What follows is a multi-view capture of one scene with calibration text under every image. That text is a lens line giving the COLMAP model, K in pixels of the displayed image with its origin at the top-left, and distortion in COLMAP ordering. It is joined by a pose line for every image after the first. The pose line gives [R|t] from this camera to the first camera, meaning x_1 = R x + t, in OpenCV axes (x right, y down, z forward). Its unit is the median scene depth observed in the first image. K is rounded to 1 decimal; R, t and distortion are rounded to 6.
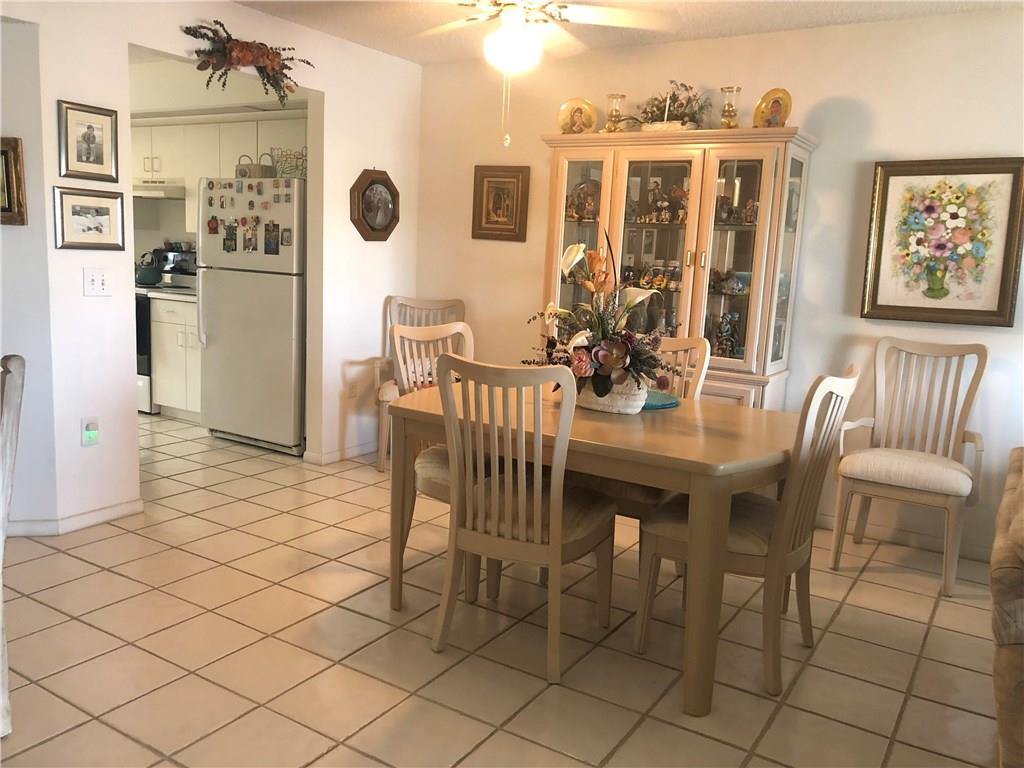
lens RADIAL K [[839.3, 0, 512.0], [0, 839.3, 384.0], [0, 0, 1]] dist [0.040622, -0.007411]
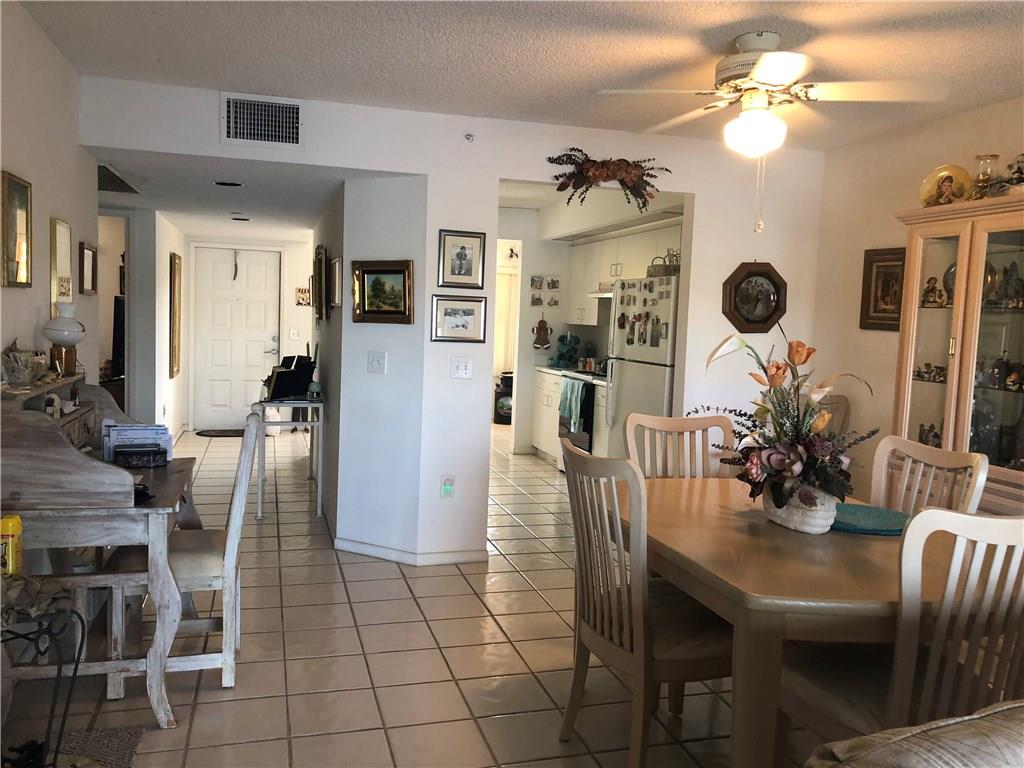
lens RADIAL K [[831.2, 0, 516.2], [0, 831.2, 392.0], [0, 0, 1]] dist [0.122448, -0.203932]
pose [[0.756806, 0.039396, -0.652451, 0.326931], [-0.104897, 0.992565, -0.061741, -0.015285], [0.645168, 0.115166, 0.755311, 0.110152]]
